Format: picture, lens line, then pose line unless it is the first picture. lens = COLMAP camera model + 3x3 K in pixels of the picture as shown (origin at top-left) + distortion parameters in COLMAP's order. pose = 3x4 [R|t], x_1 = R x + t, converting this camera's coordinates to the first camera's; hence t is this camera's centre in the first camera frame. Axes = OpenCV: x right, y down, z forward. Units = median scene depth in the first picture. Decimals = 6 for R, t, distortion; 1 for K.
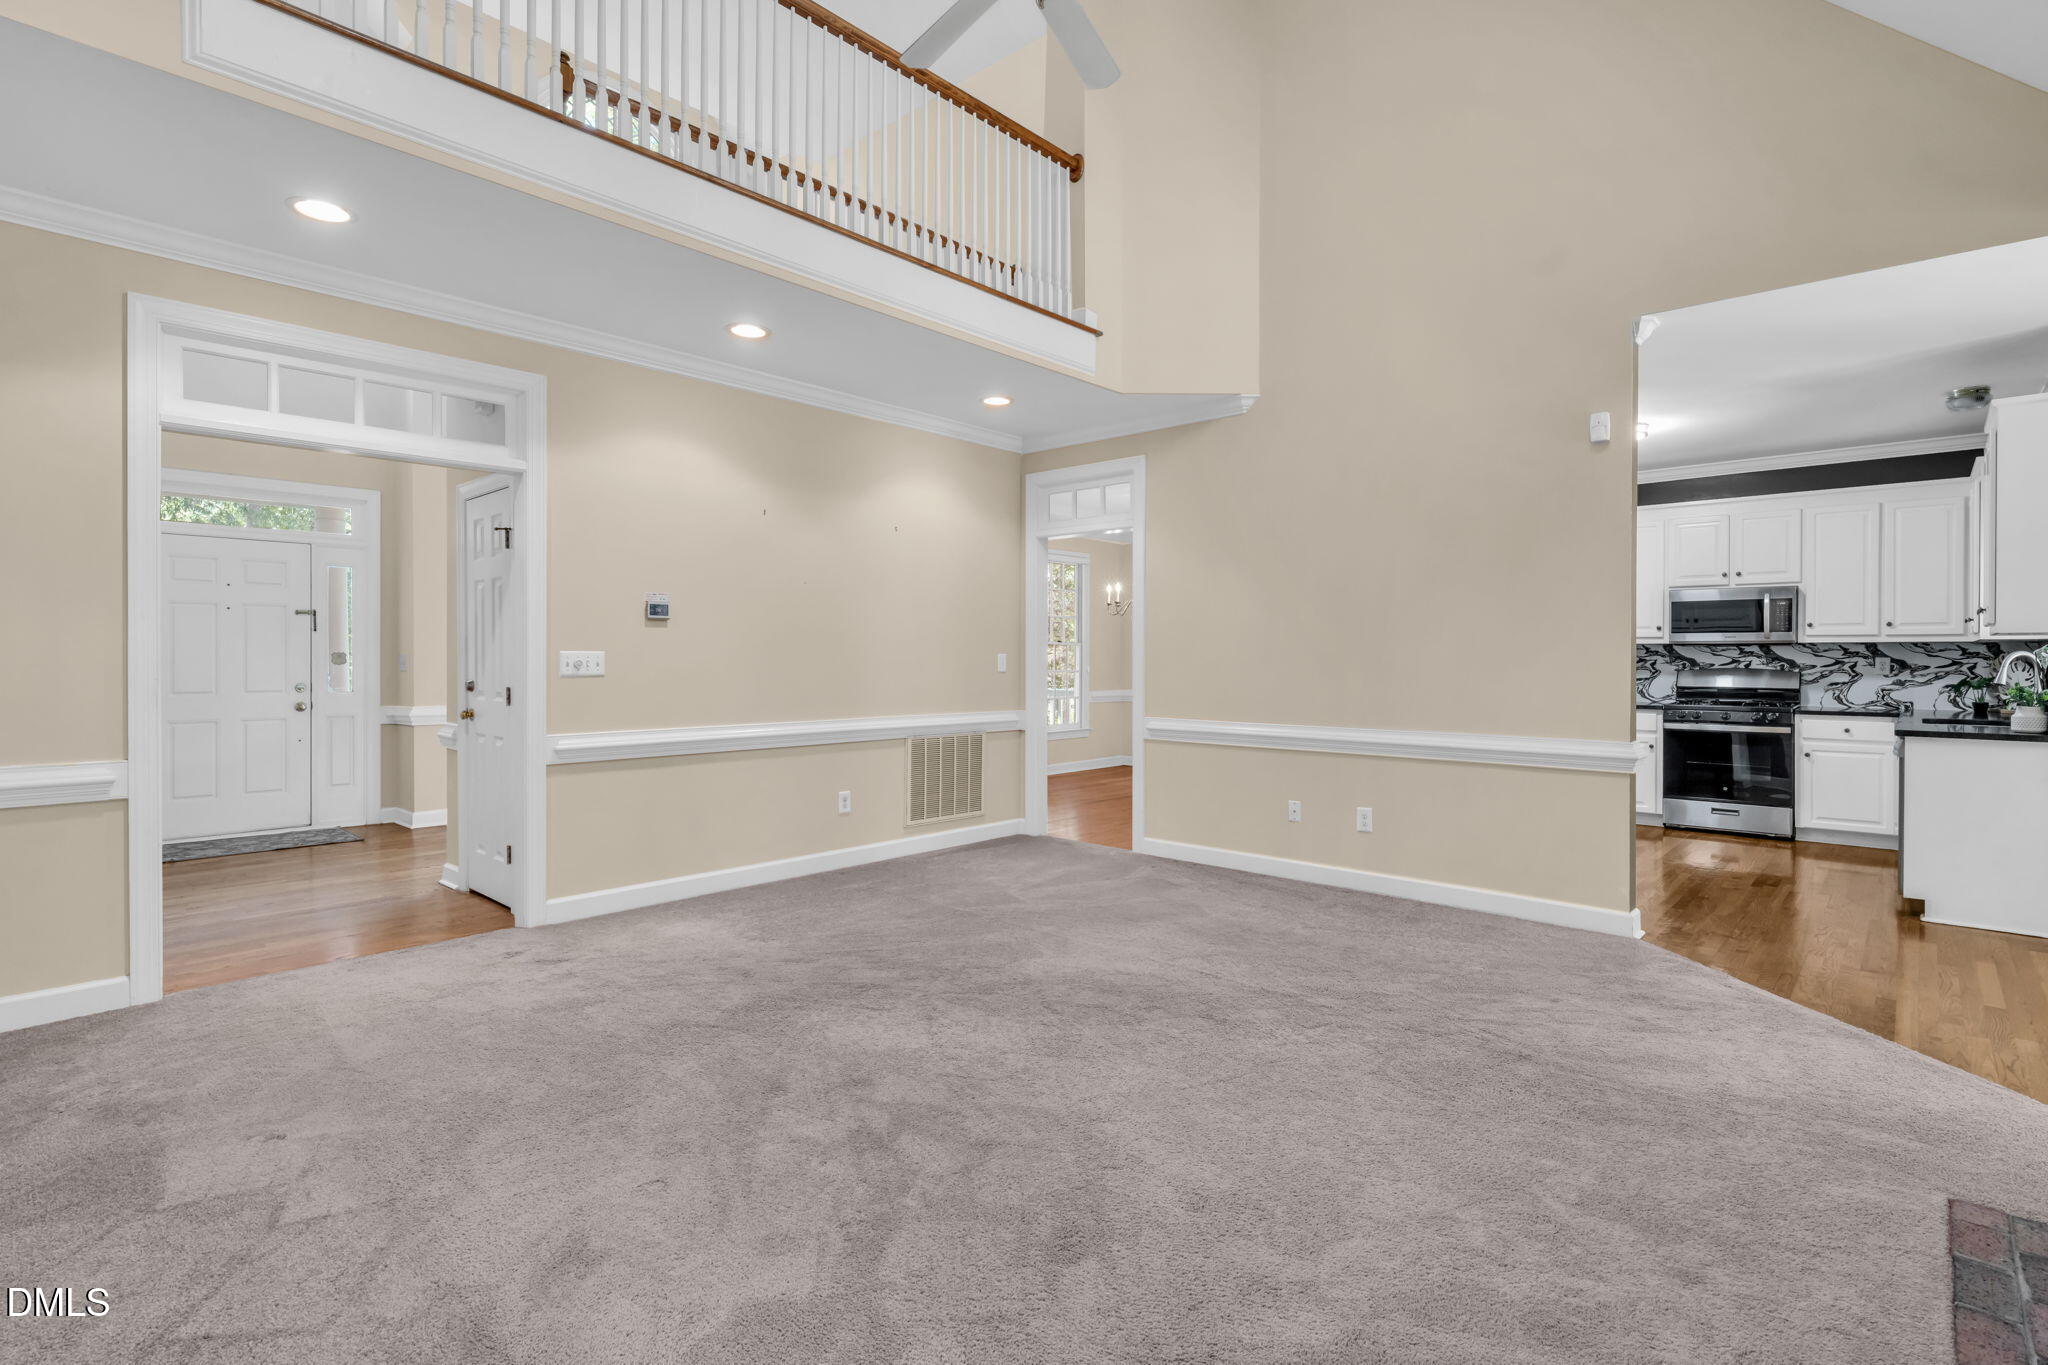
lens RADIAL K [[984.5, 0, 1014.9], [0, 984.5, 667.7], [0, 0, 1]] dist [-0.002864, 0.001698]
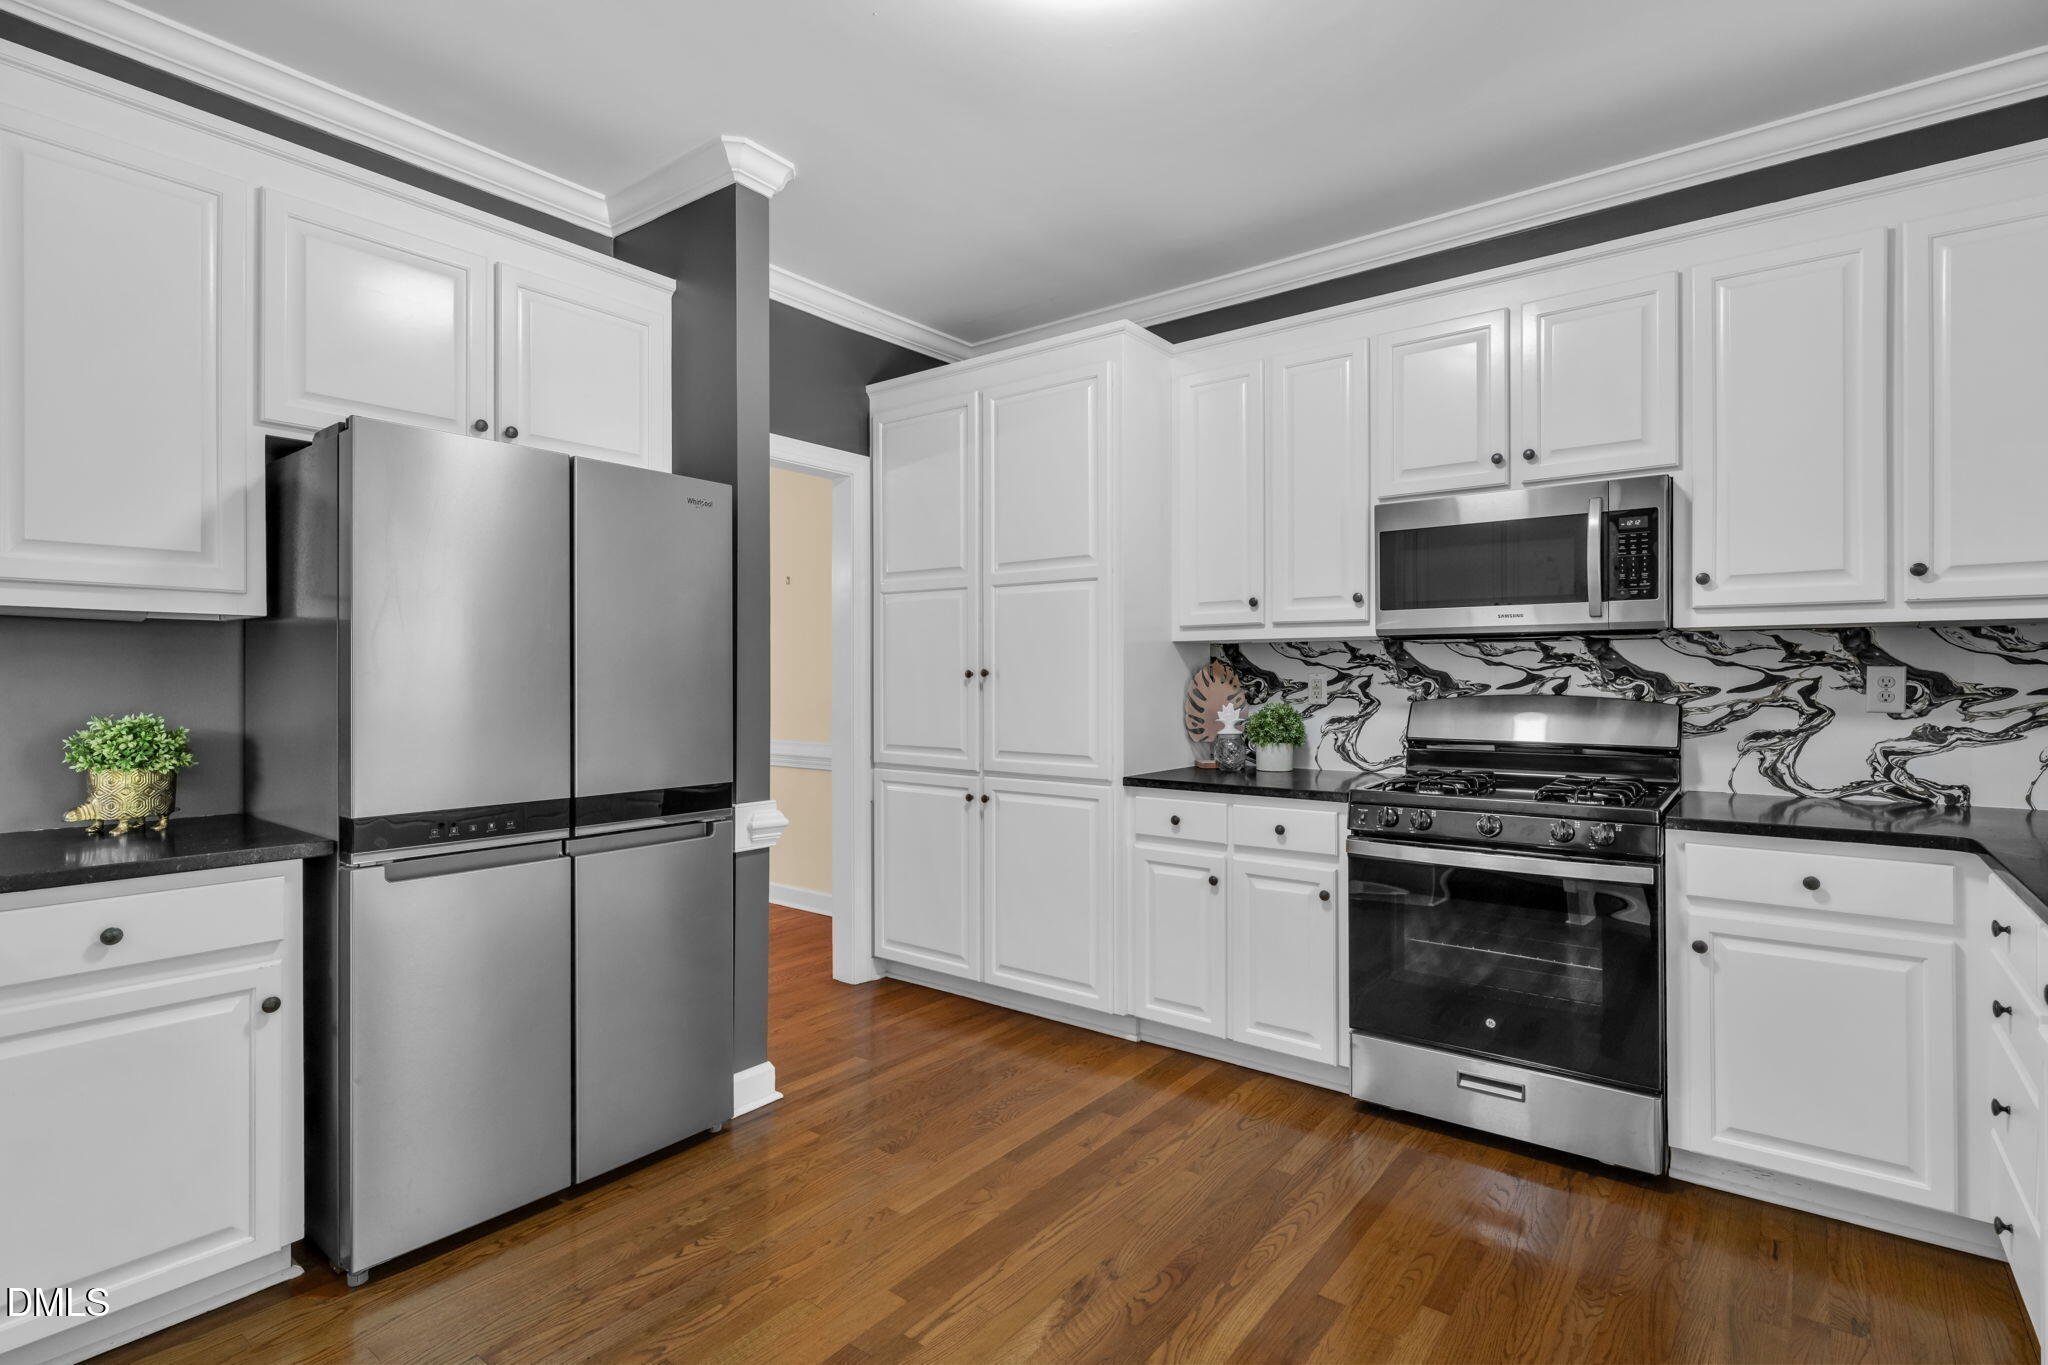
lens RADIAL K [[984.5, 0, 1030.5], [0, 984.5, 680.7], [0, 0, 1]] dist [-0.002864, 0.001698]
pose [[0.996598, -0.003558, 0.082343, 0.516176], [0.004319, 0.999950, -0.009062, -0.002777], [-0.082307, 0.009387, 0.996563, 0.640293]]
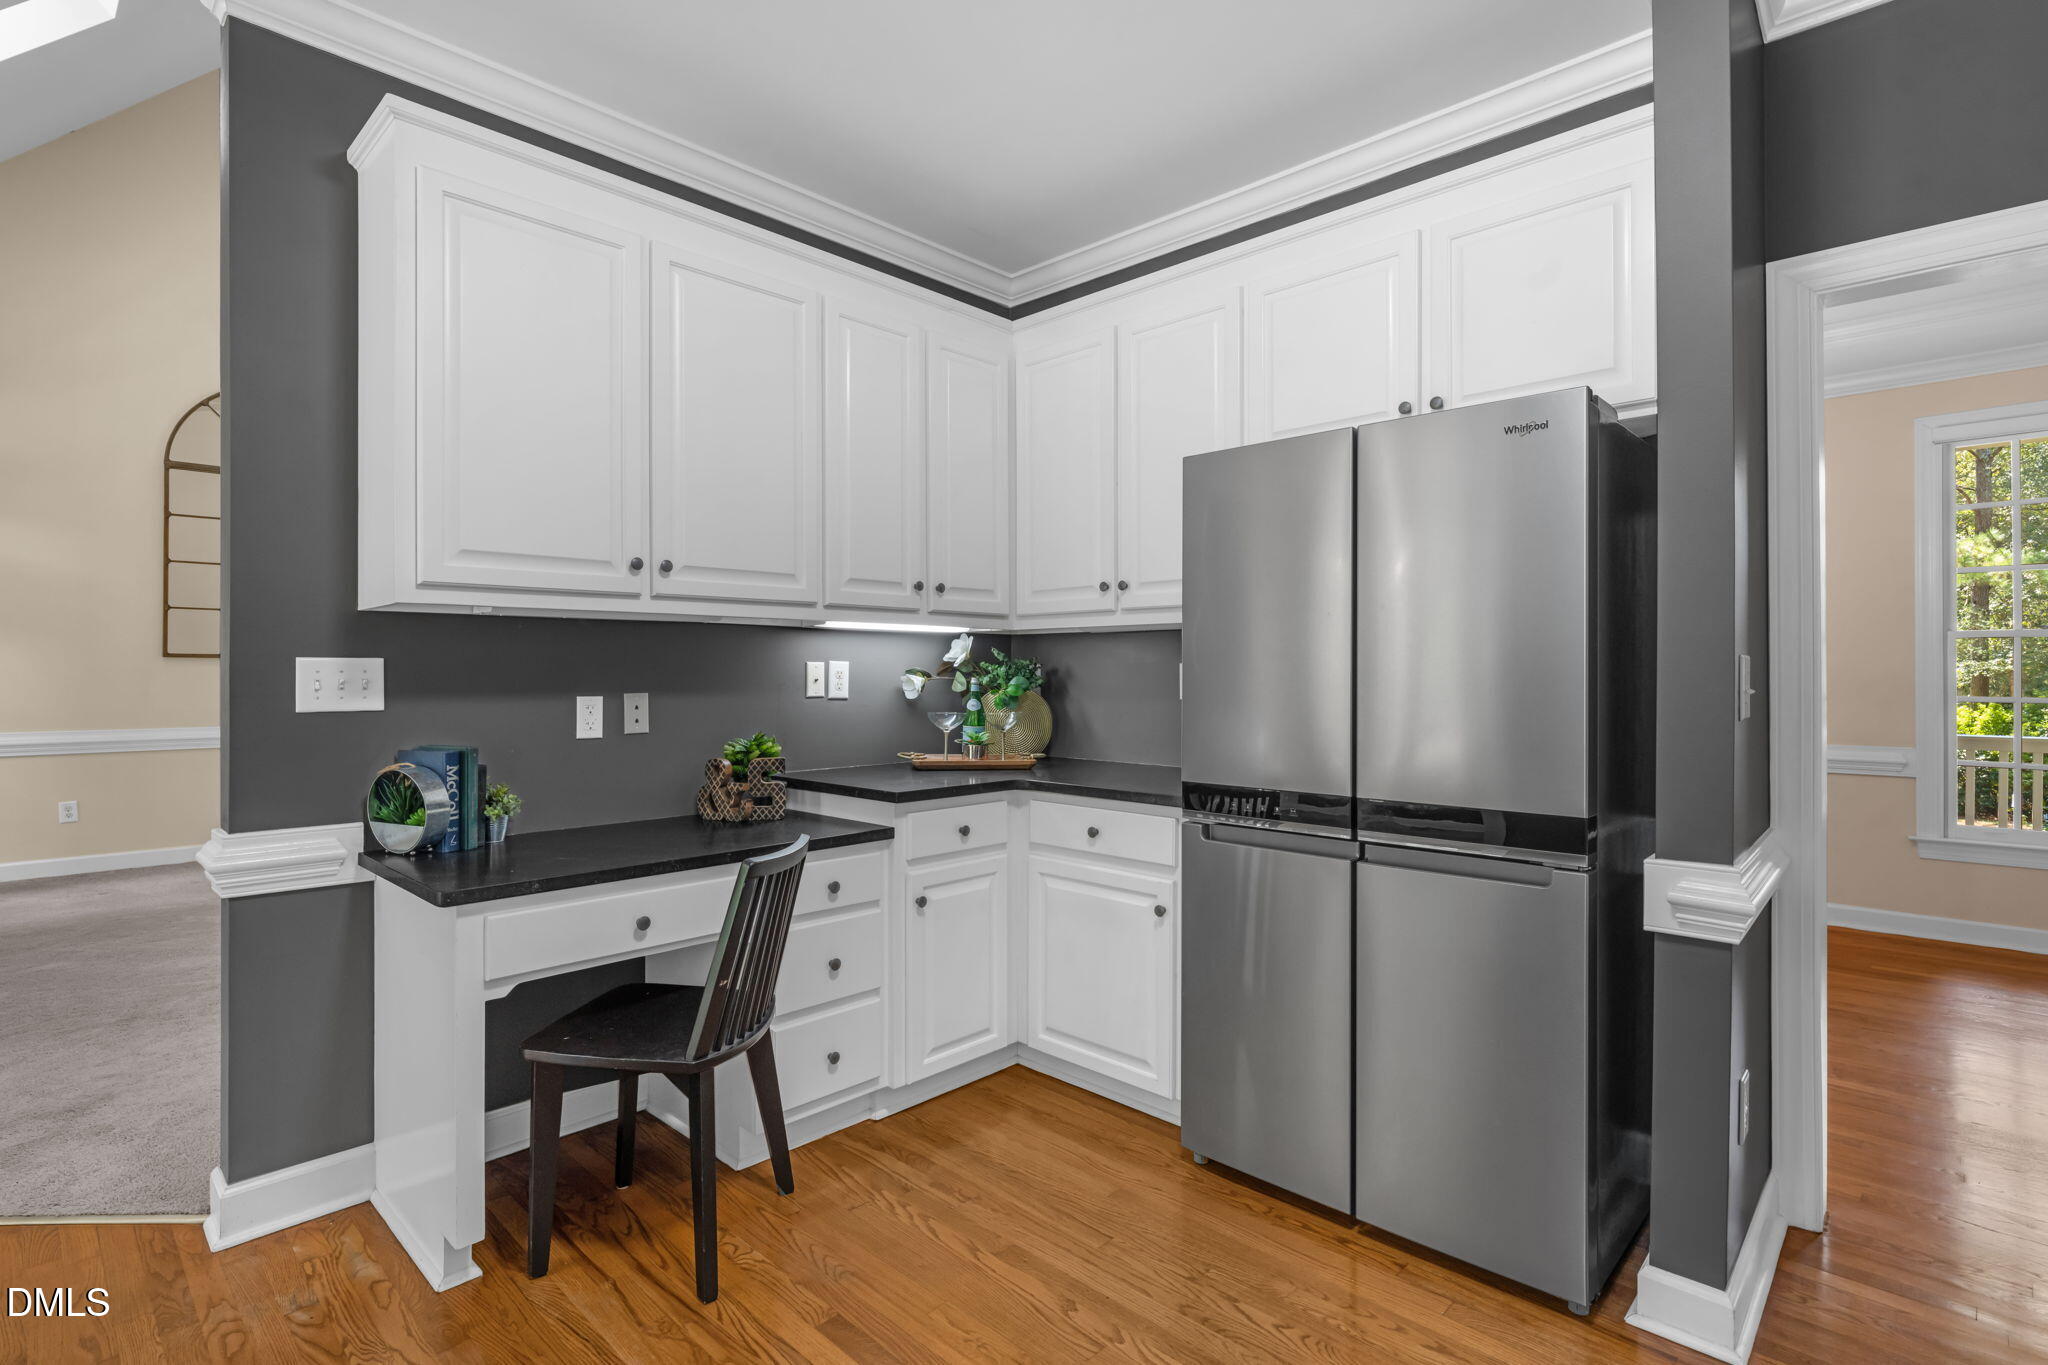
lens RADIAL K [[984.5, 0, 1021.3], [0, 984.5, 667.3], [0, 0, 1]] dist [-0.002864, 0.001698]
pose [[-0.031746, -0.010168, -0.999444, 0.695260], [-0.005941, 0.999933, -0.009985, -0.004503], [0.999478, 0.005621, -0.031804, 0.880792]]
